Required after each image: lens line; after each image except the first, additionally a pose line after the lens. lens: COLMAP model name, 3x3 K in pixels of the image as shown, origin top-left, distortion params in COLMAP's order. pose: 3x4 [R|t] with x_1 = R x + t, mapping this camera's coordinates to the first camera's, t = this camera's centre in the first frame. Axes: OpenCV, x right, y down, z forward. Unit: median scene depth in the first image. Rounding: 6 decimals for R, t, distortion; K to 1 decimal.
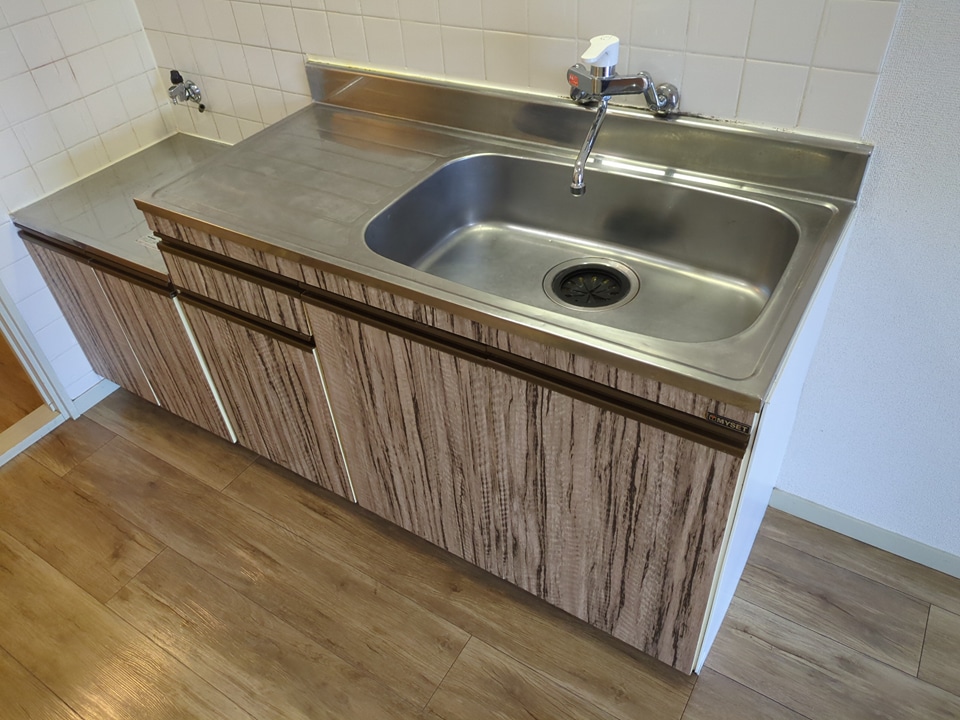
lens RADIAL K [[722.6, 0, 480.0], [0, 722.6, 360.0], [0, 0, 1]] dist [0.012211, 0.007533]
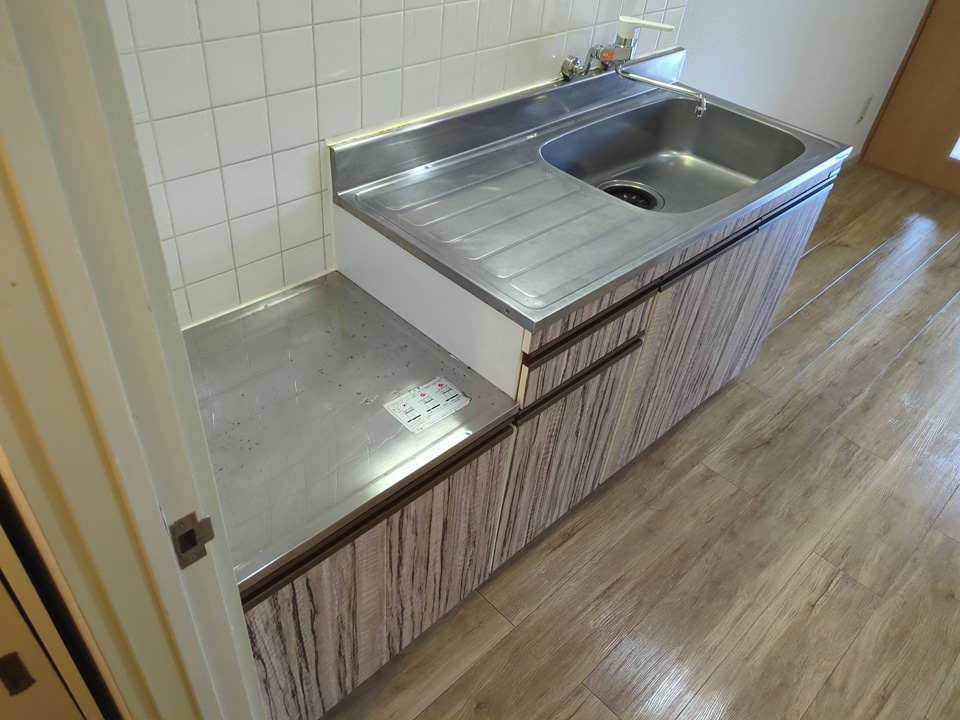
lens RADIAL K [[722.6, 0, 480.0], [0, 722.6, 360.0], [0, 0, 1]] dist [0.012211, 0.007533]
pose [[0.222459, -0.556135, 0.800766, -0.973428], [0.550538, 0.749518, 0.367600, -0.438517], [-0.804624, 0.359076, 0.472911, 0.562604]]
